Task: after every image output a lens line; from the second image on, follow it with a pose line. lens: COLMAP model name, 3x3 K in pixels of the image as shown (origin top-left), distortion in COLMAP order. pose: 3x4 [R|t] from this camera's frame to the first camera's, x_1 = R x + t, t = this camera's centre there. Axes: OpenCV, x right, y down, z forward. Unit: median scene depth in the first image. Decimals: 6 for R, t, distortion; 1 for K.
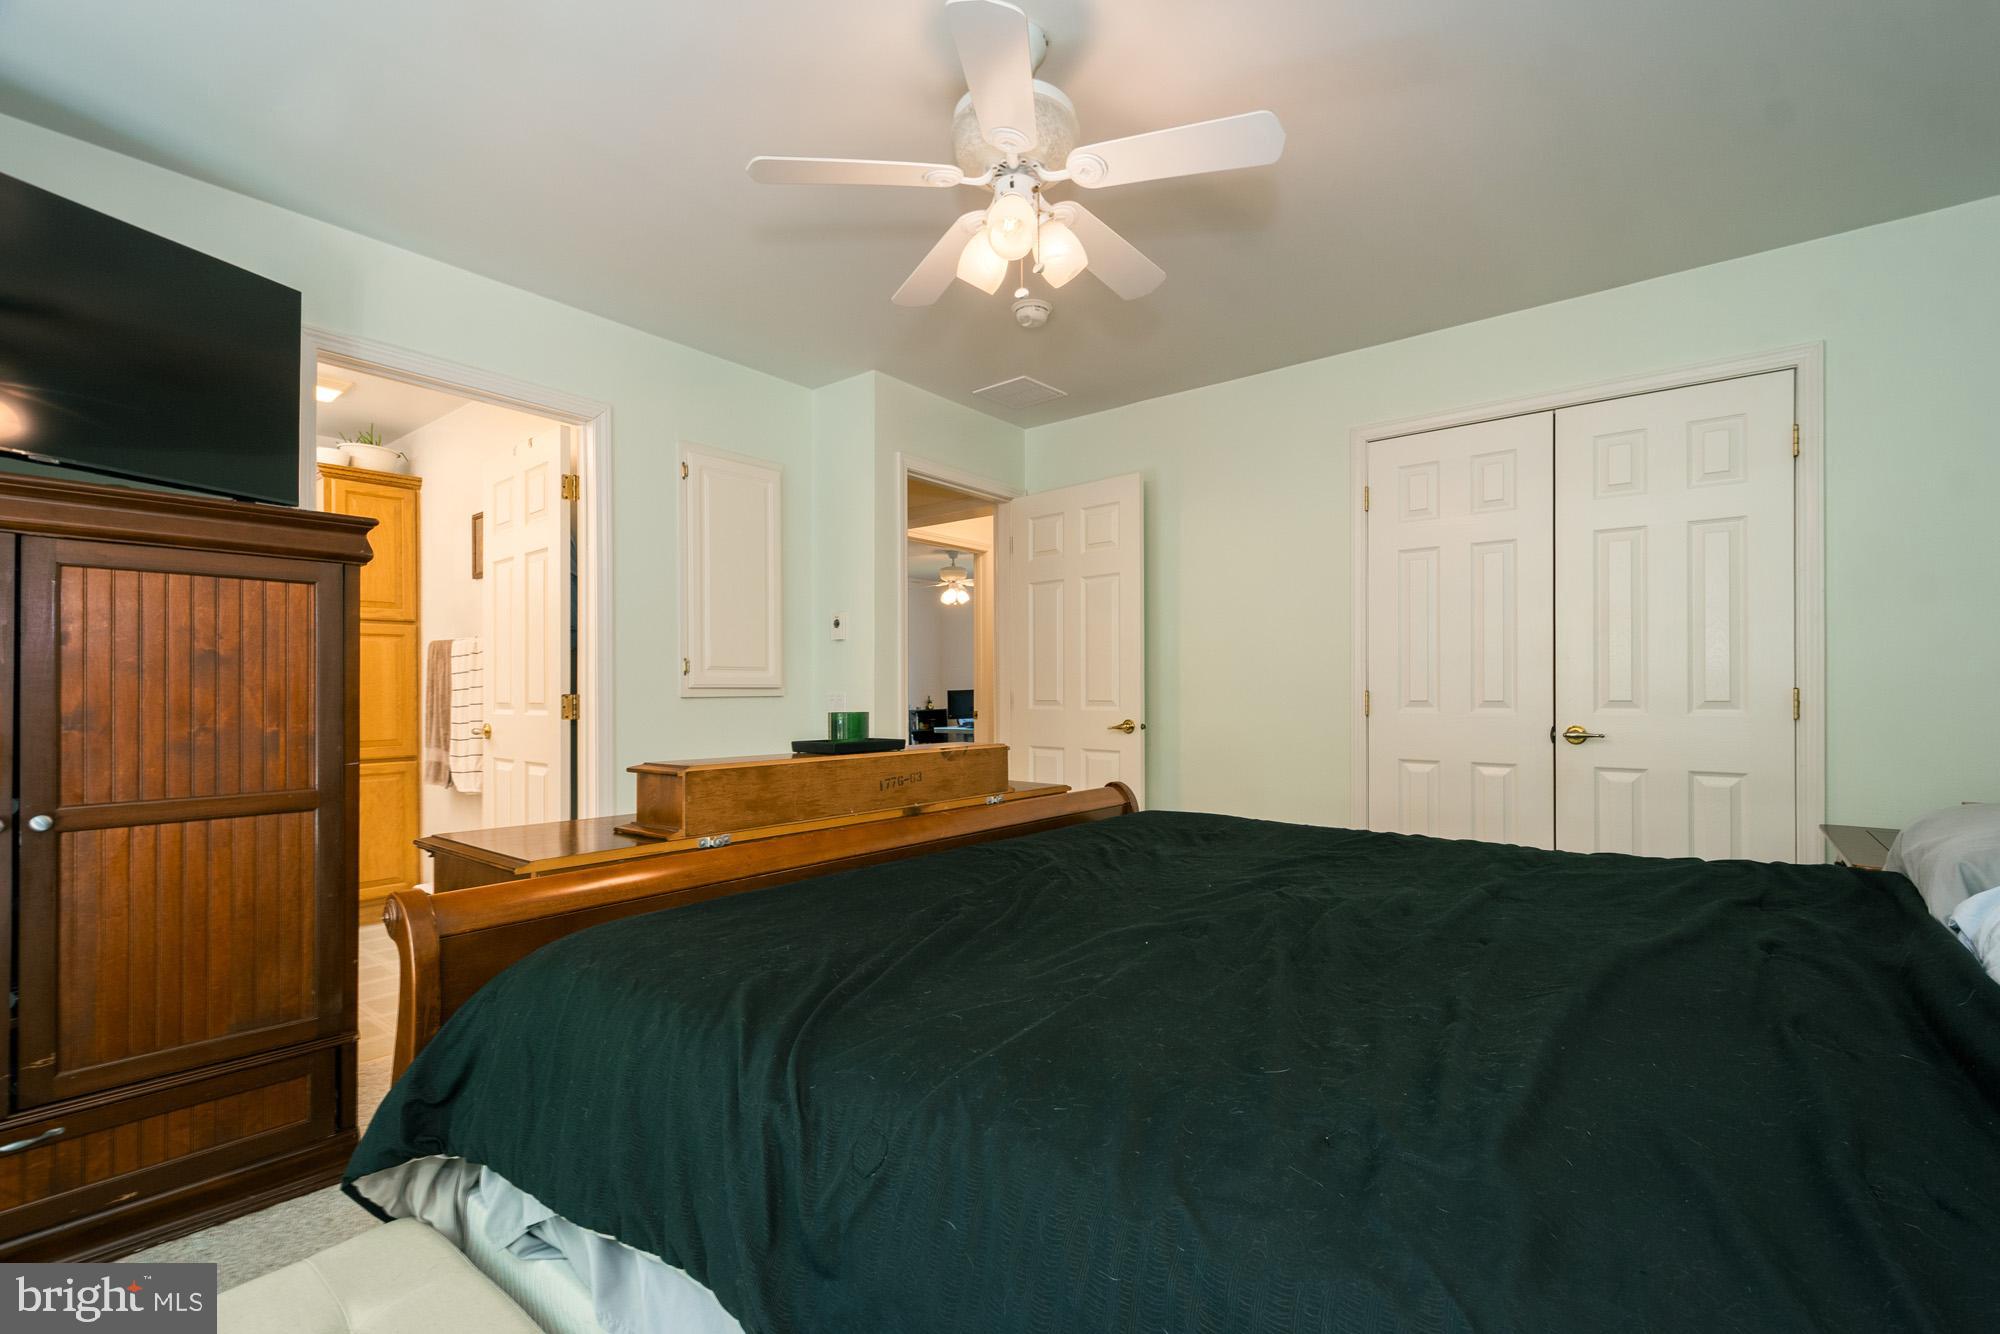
lens RADIAL K [[915.2, 0, 996.5], [0, 915.2, 679.6], [0, 0, 1]] dist [-0.001140, -0.000047]
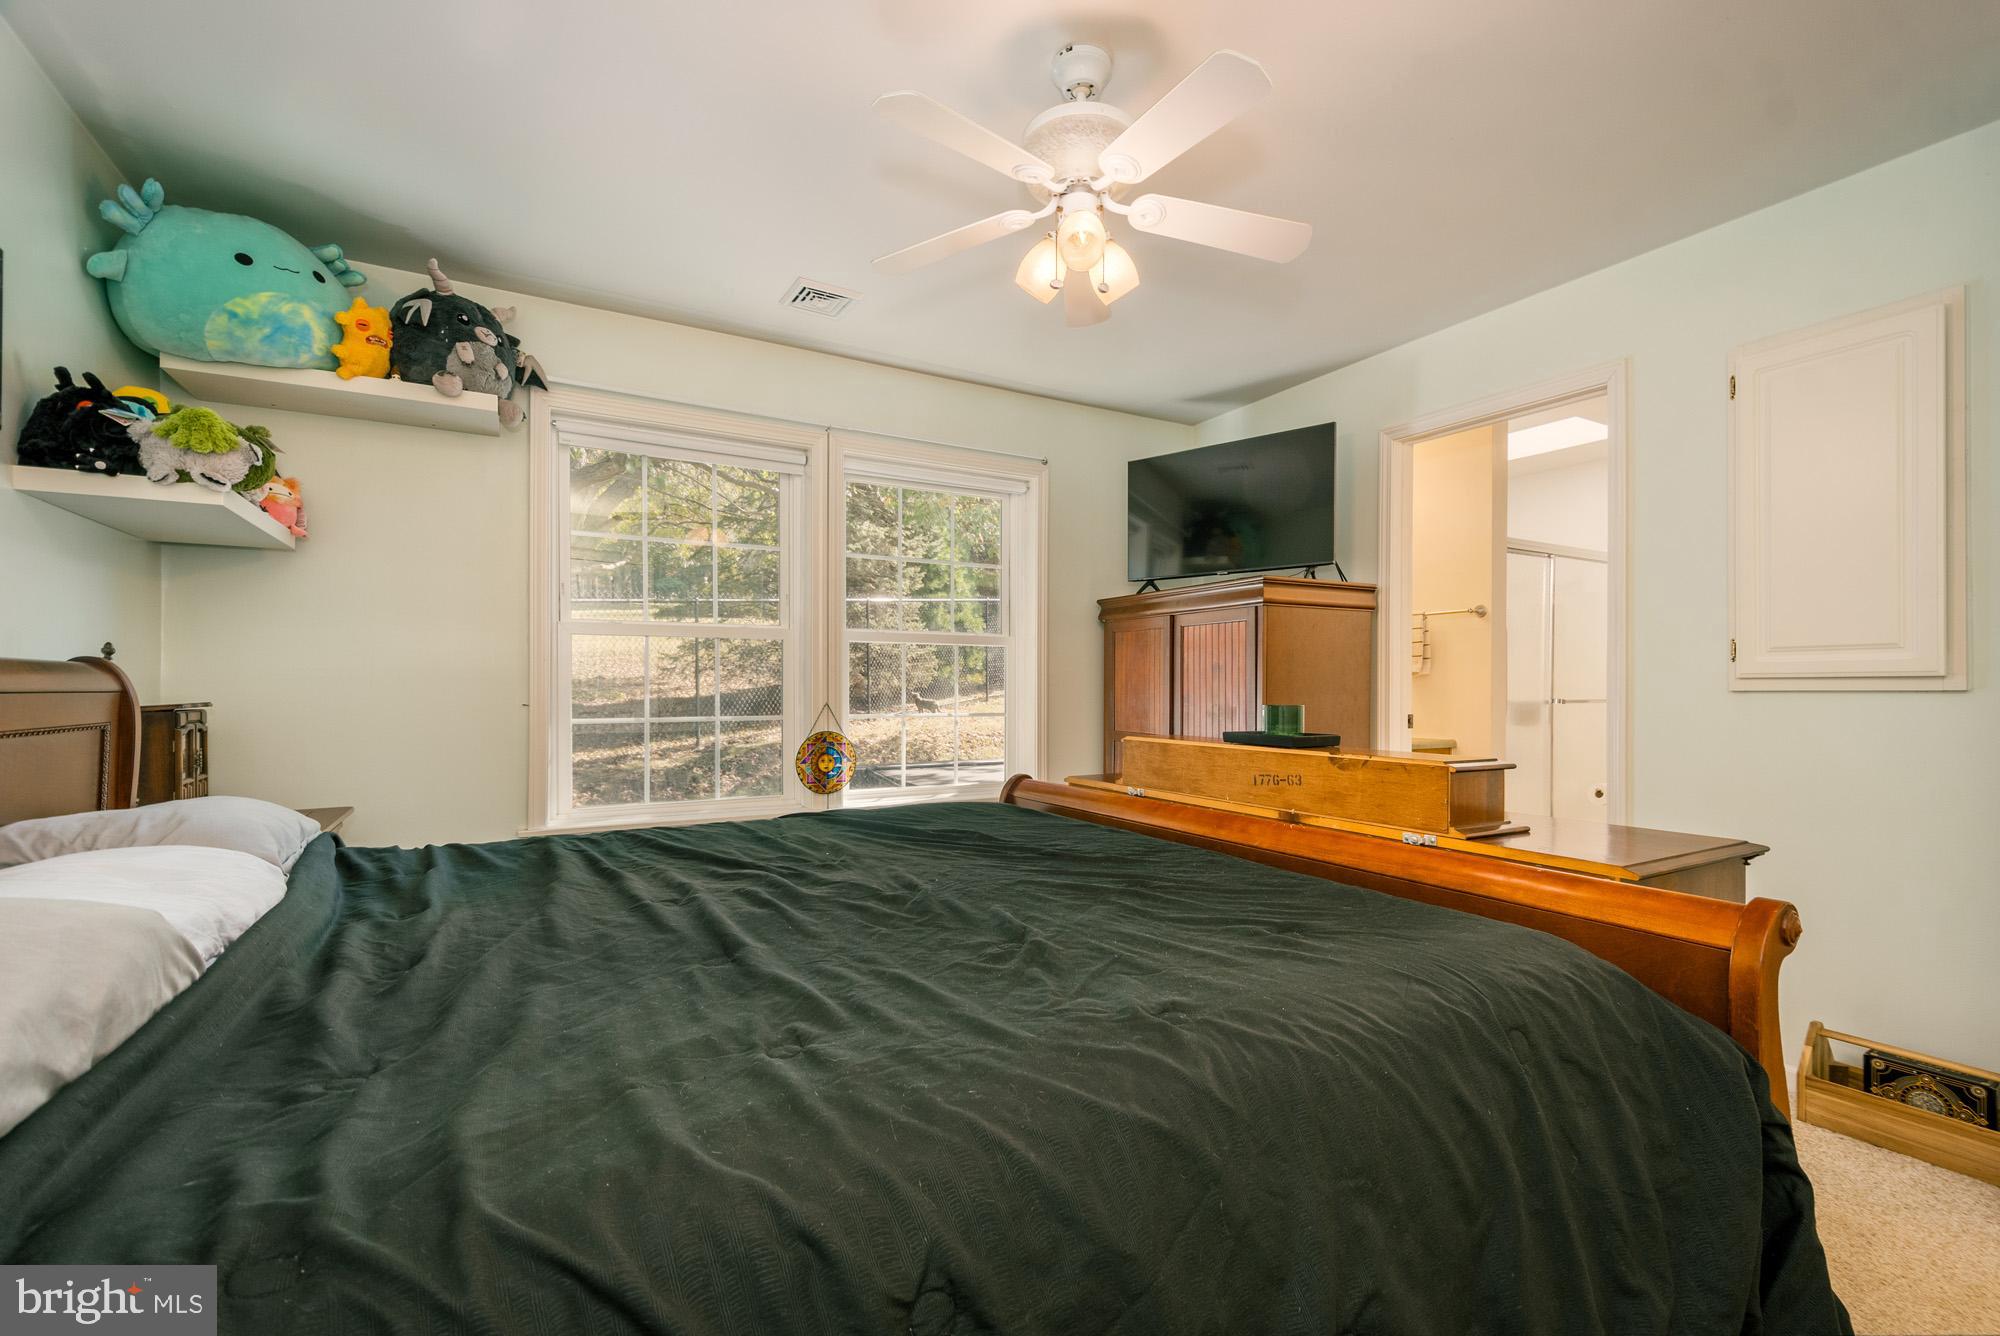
lens RADIAL K [[863.3, 0, 996.4], [0, 863.3, 680.9], [0, 0, 1]] dist [0.001497, 0.000153]
pose [[-0.372668, -0.004733, -0.927953, 0.836370], [0.014281, 0.999839, -0.010835, 0.015541], [0.927855, -0.017290, -0.372541, 1.090127]]
